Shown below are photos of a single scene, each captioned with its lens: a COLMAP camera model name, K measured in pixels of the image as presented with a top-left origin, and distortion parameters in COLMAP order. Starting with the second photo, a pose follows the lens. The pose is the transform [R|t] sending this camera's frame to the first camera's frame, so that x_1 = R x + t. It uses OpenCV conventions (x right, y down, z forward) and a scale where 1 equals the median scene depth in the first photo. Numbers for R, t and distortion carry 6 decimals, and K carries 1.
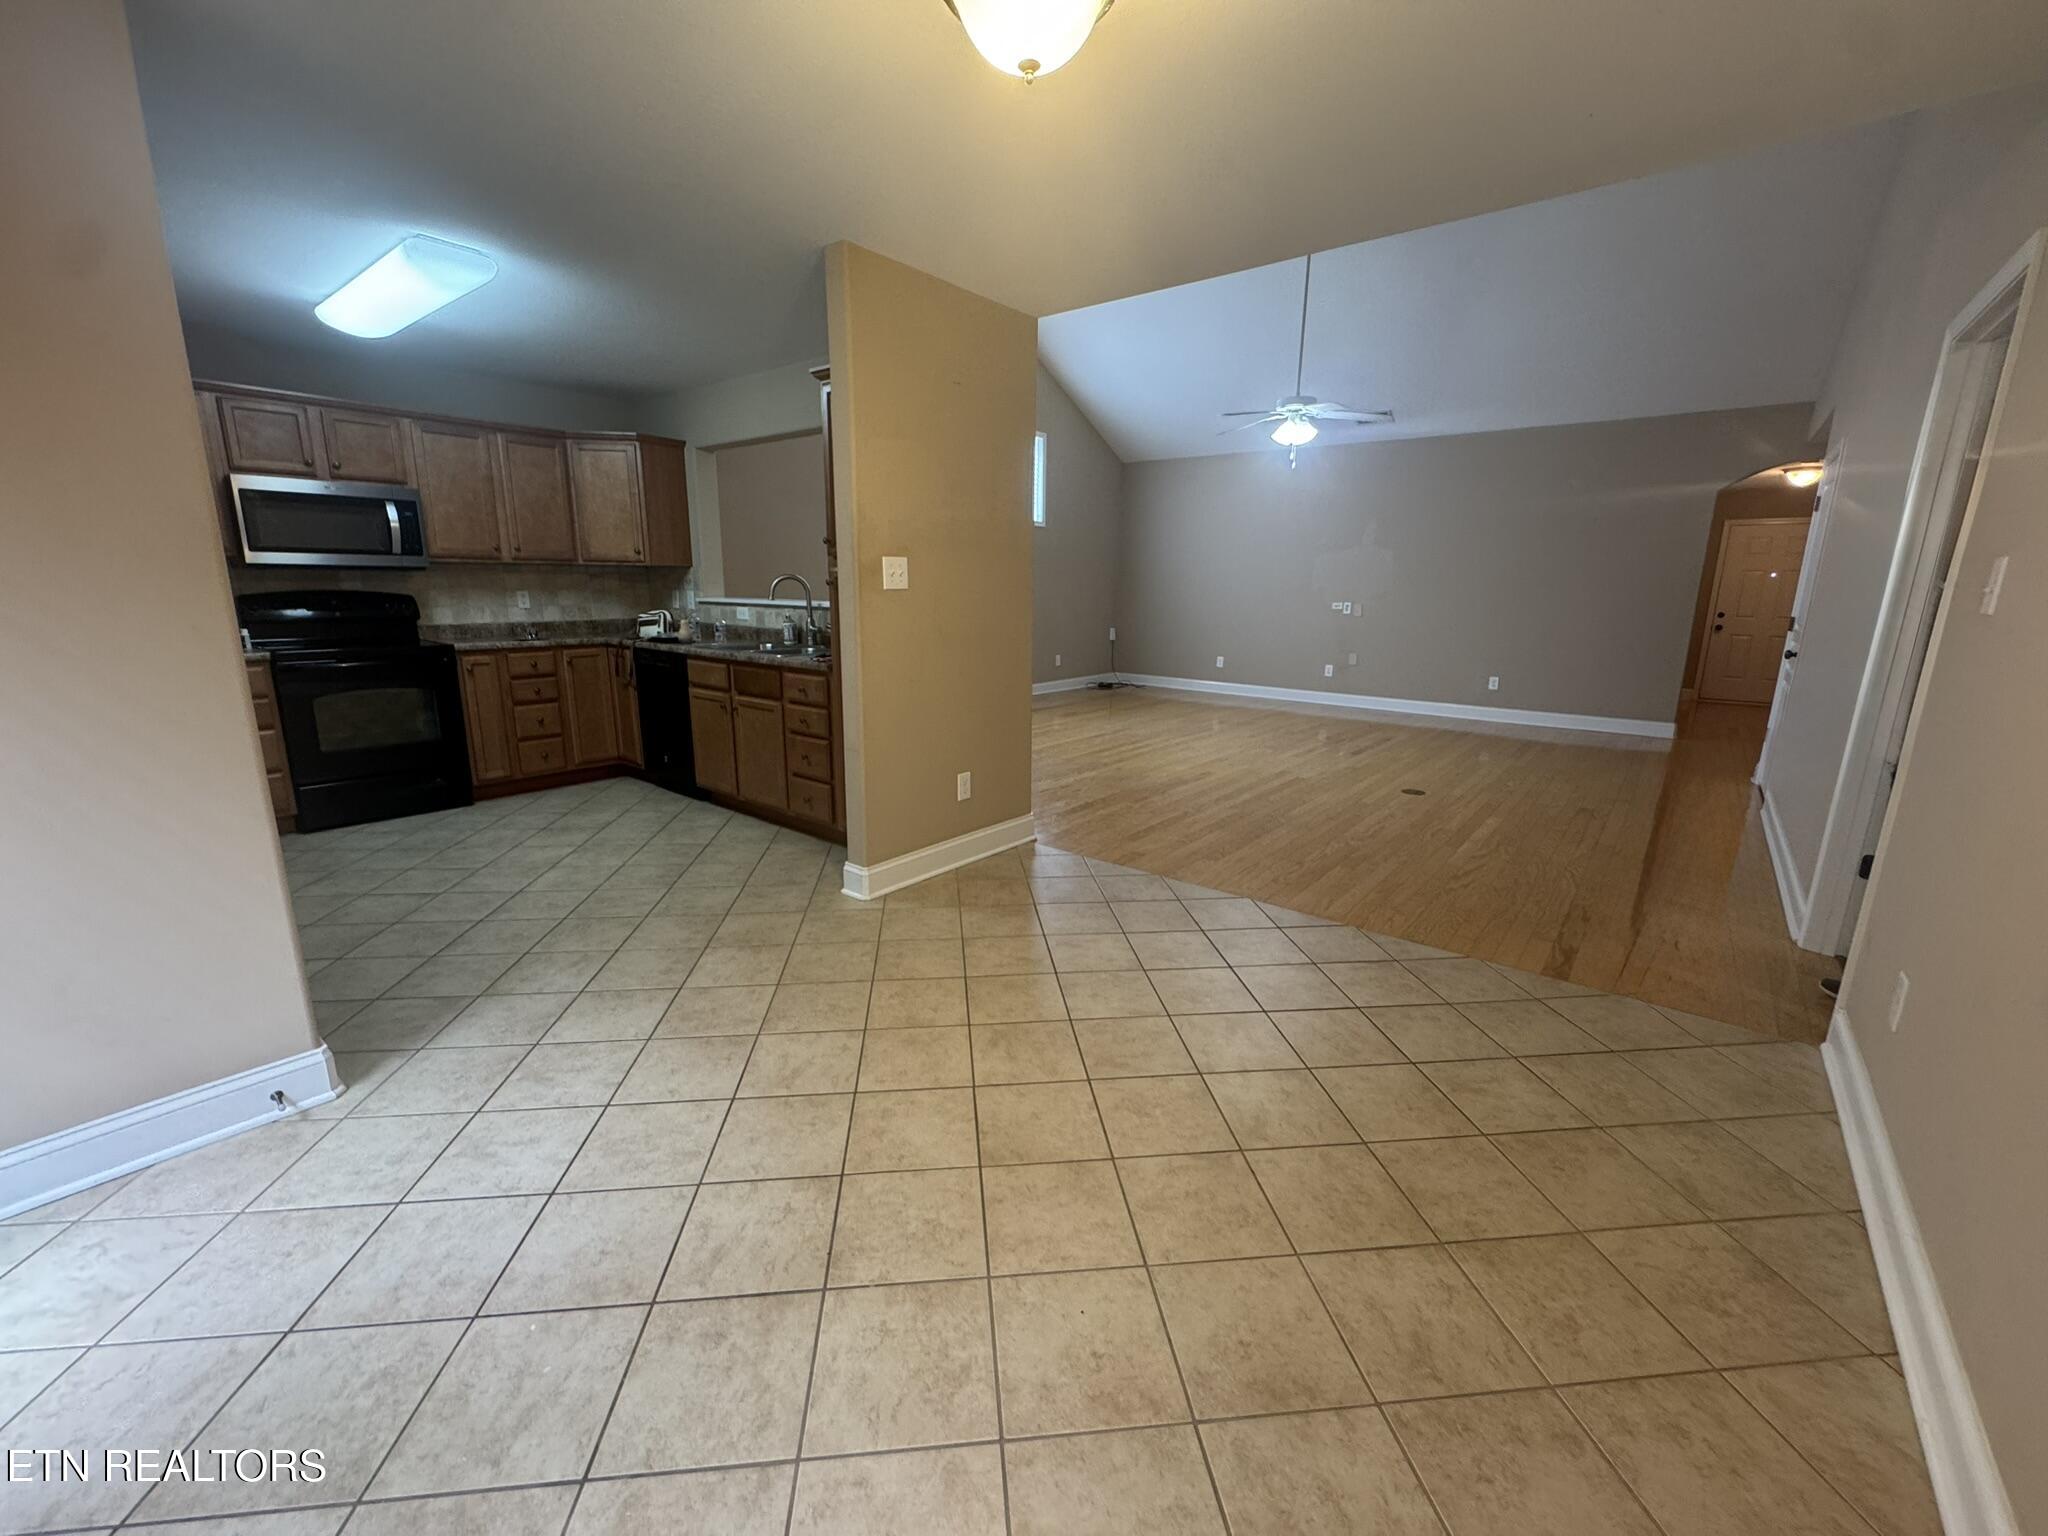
lens RADIAL K [[818.0, 0, 1025.4], [0, 818.0, 765.3], [0, 0, 1]] dist [-0.001957, -0.000166]
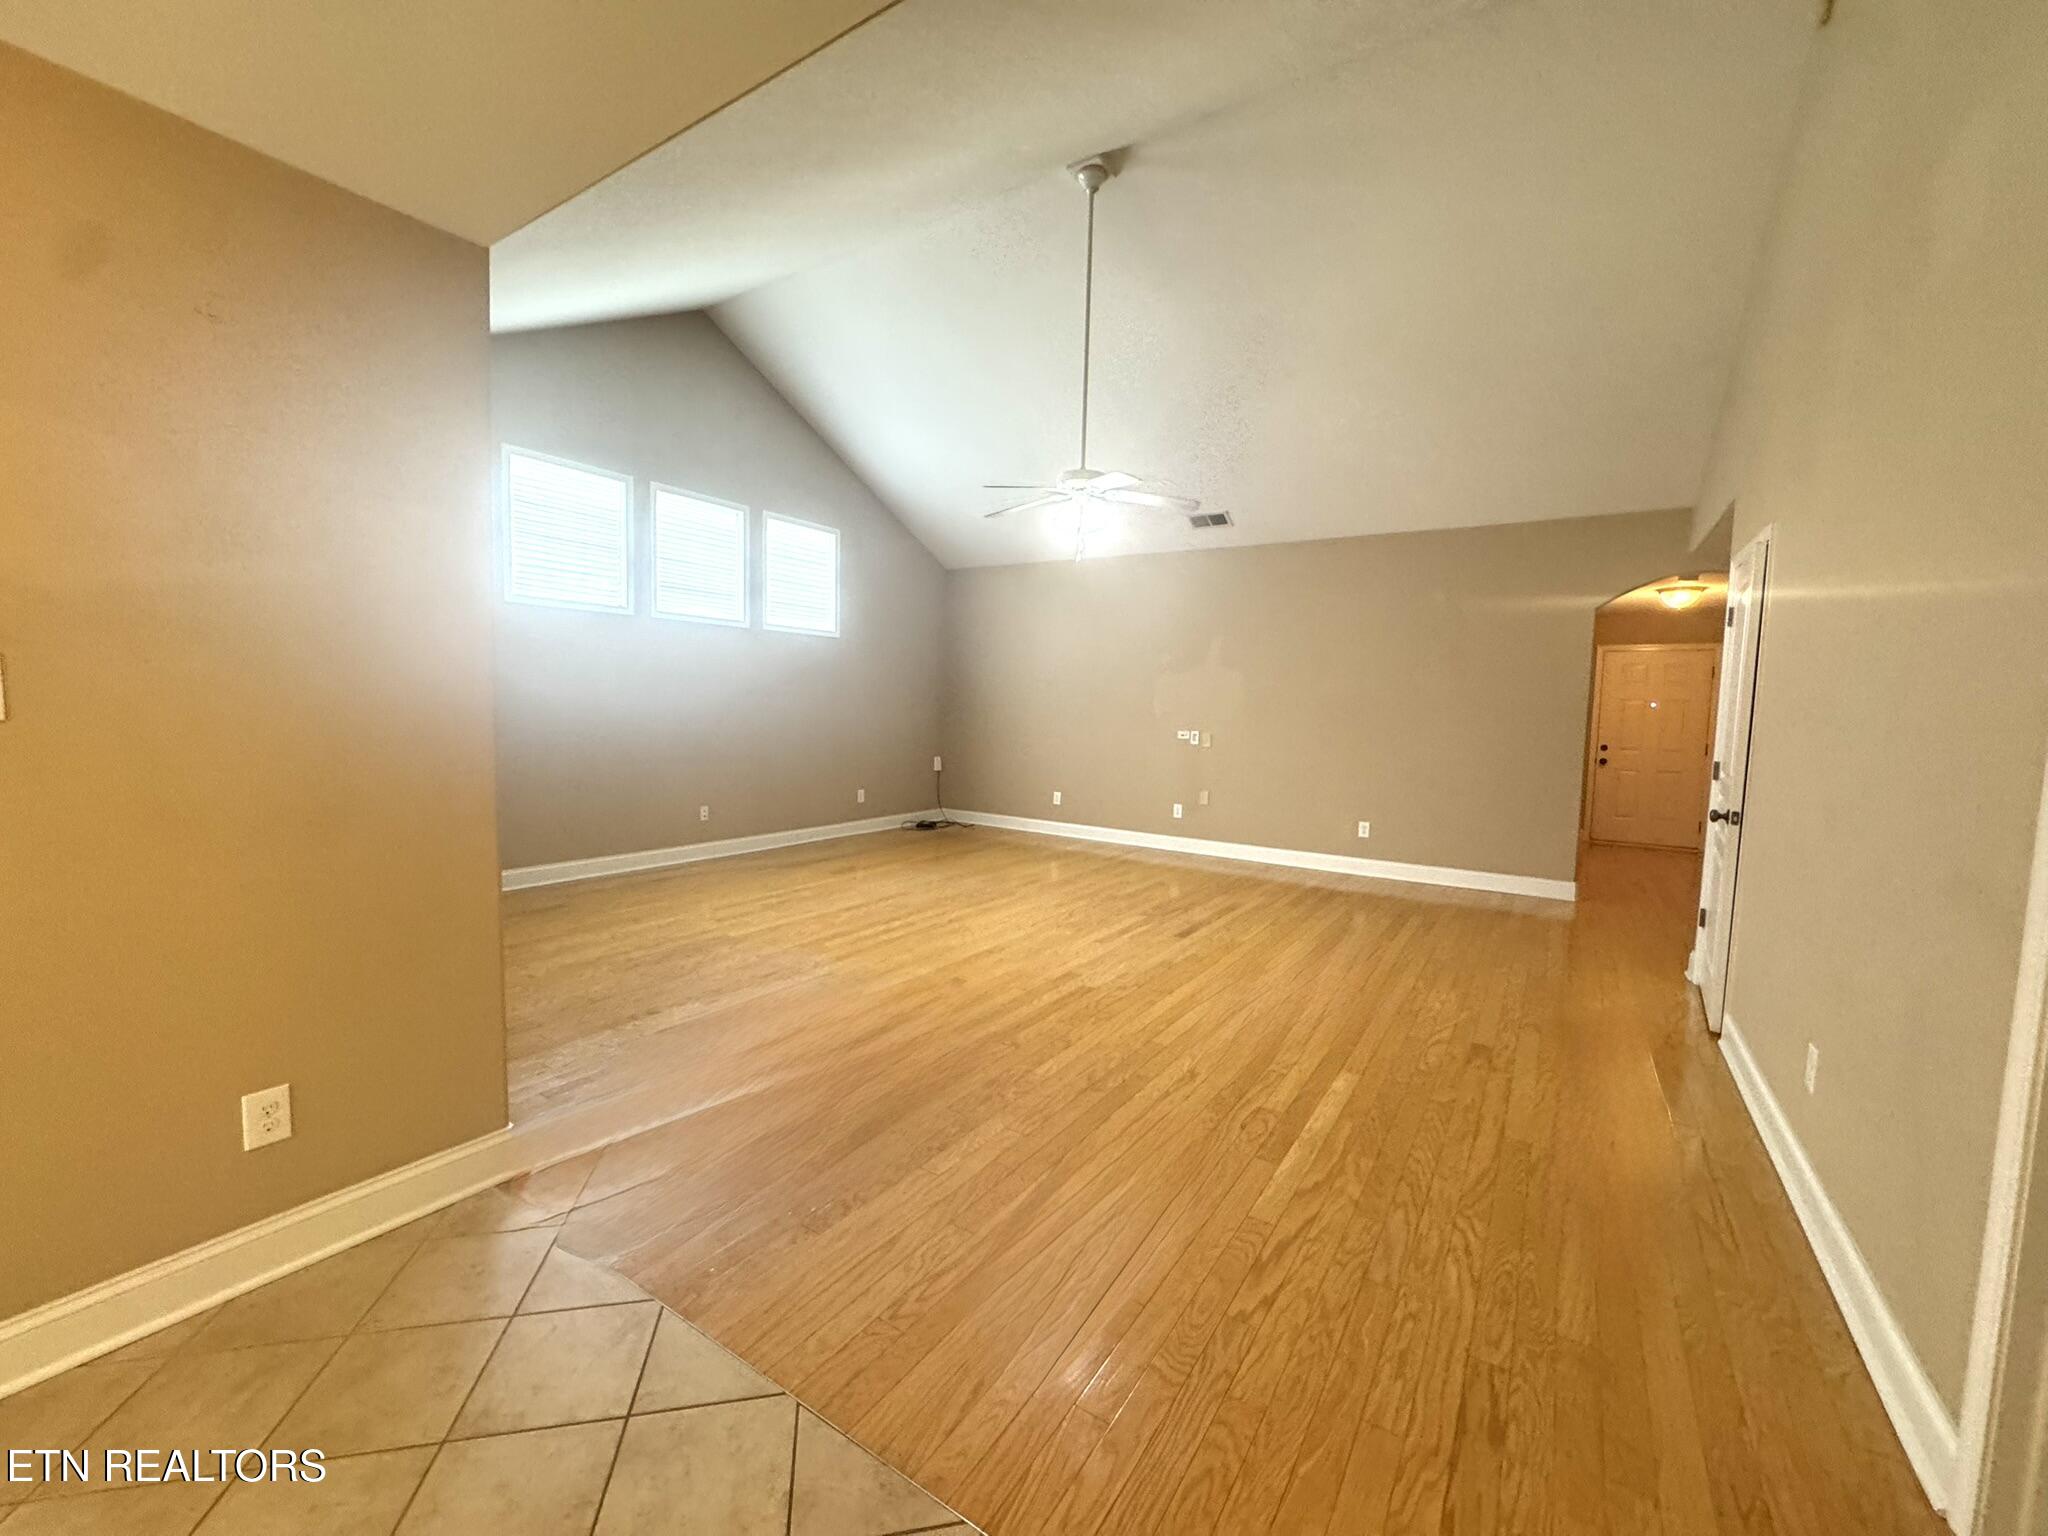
lens RADIAL K [[818.3, 0, 1024.0], [0, 818.3, 768.0], [0, 0, 1]] dist [-0.002631, 0.000109]
pose [[0.995299, 0.005574, 0.096693, 0.253152], [0.007896, 0.990350, -0.138366, -0.085141], [-0.096531, 0.138479, 0.985650, 0.351931]]
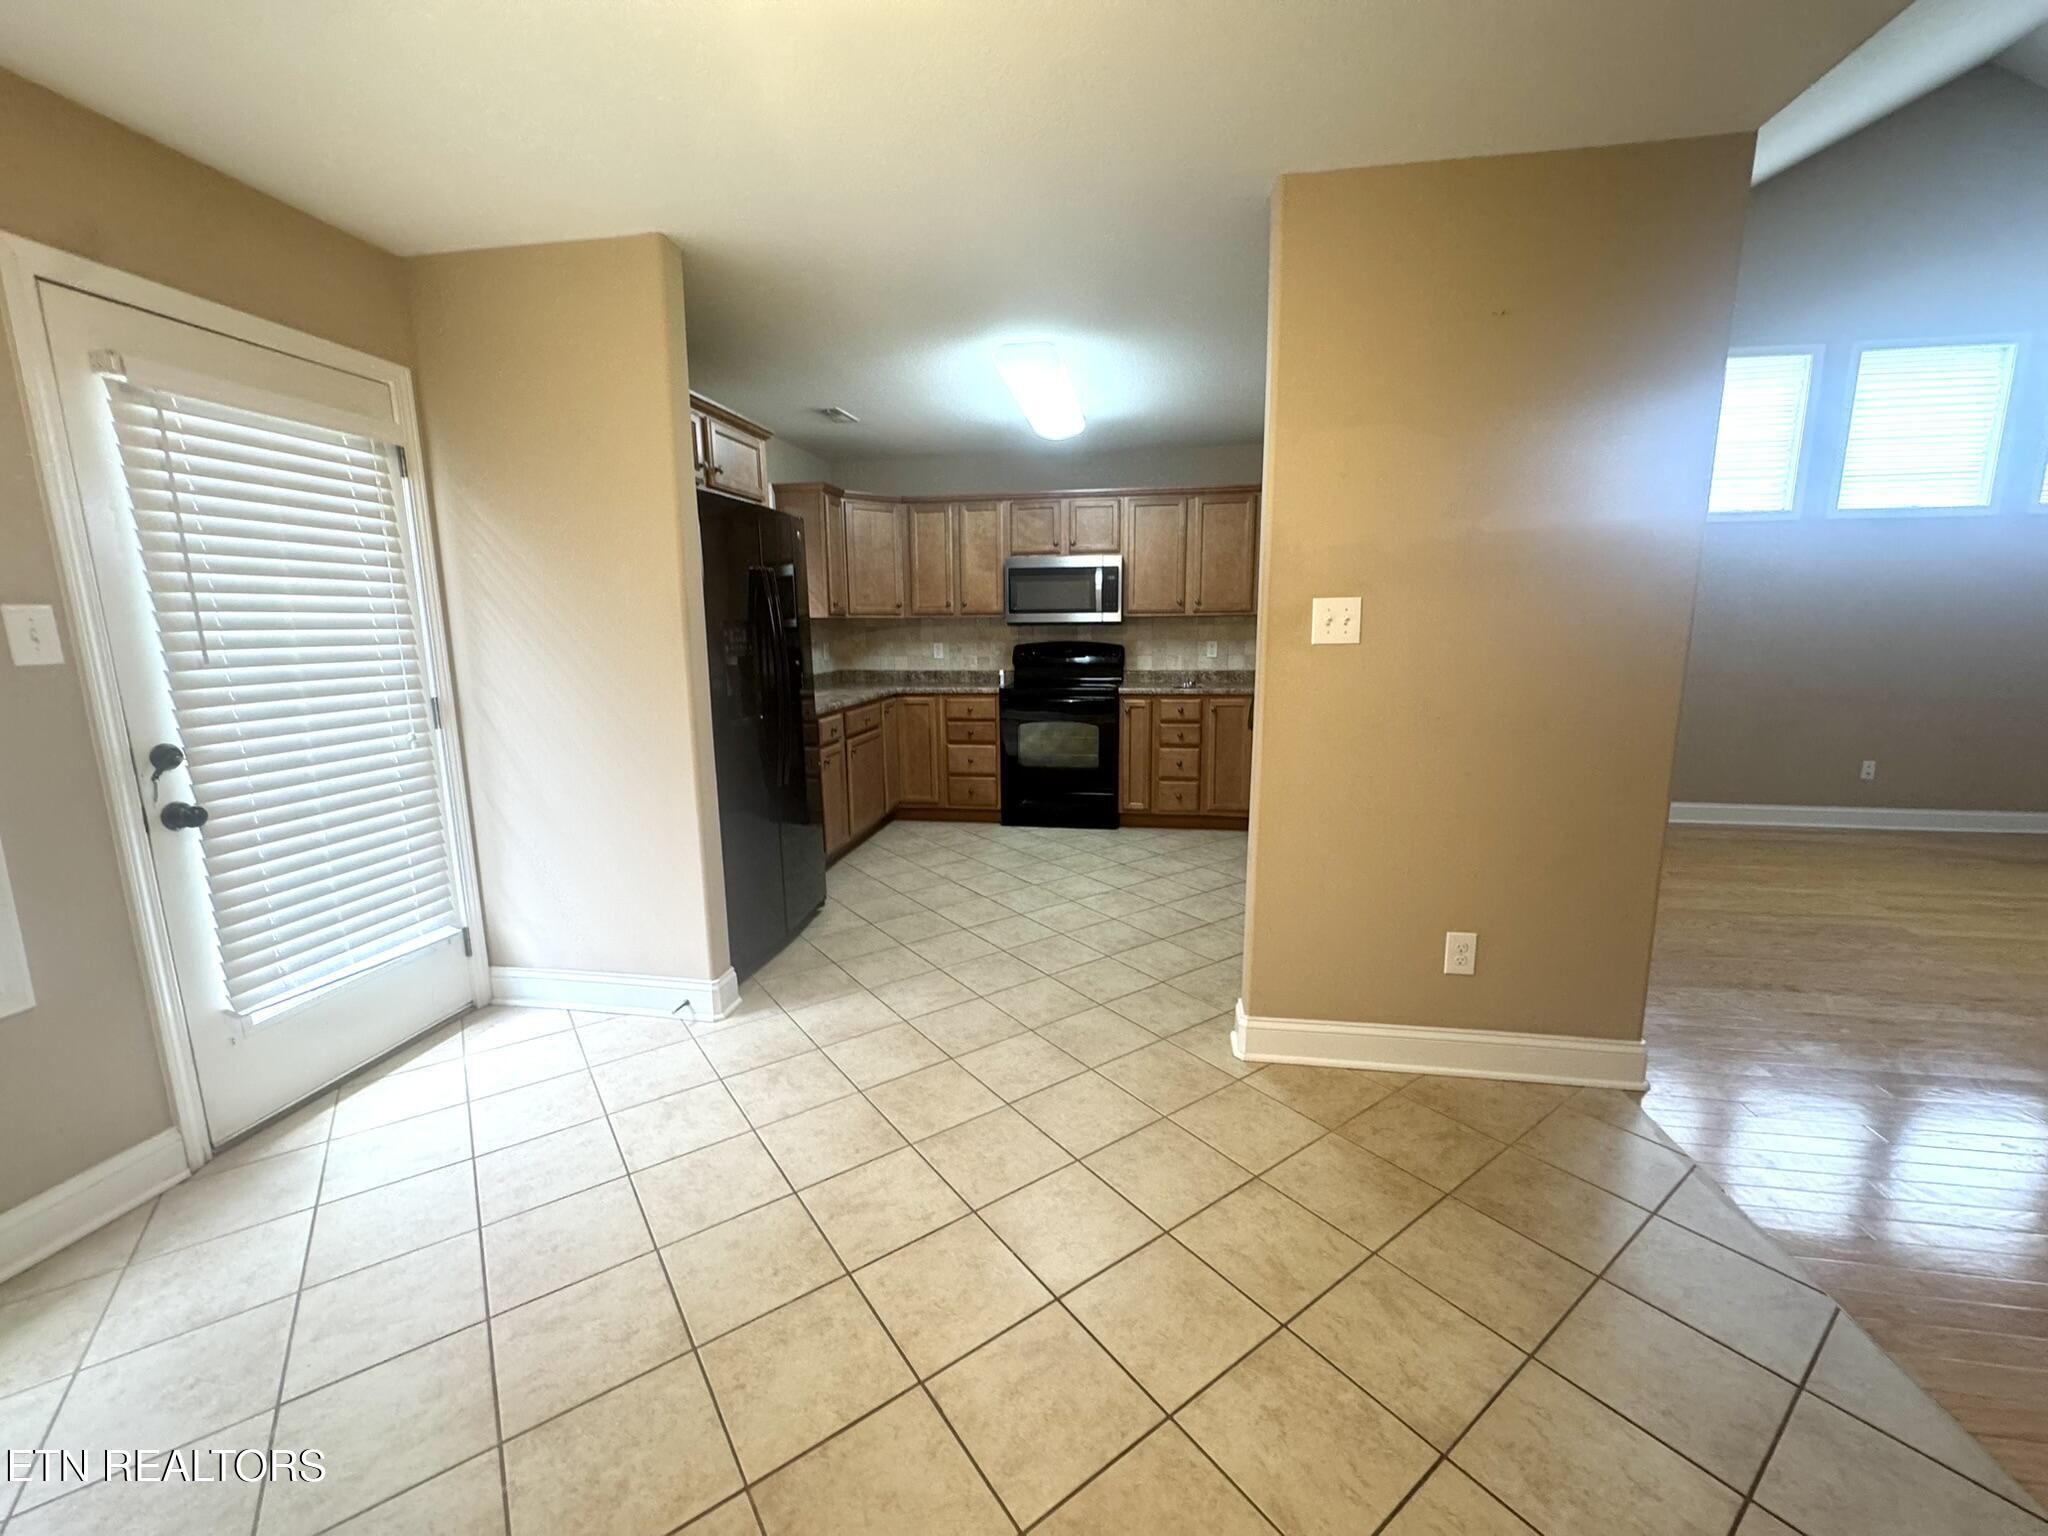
lens RADIAL K [[818.3, 0, 1024.0], [0, 818.3, 768.0], [0, 0, 1]] dist [-0.002631, 0.000109]
pose [[0.496227, 0.132361, -0.858044, 0.217014], [-0.174998, 0.983274, 0.050473, -0.068062], [0.850373, 0.125110, 0.511090, 0.294872]]
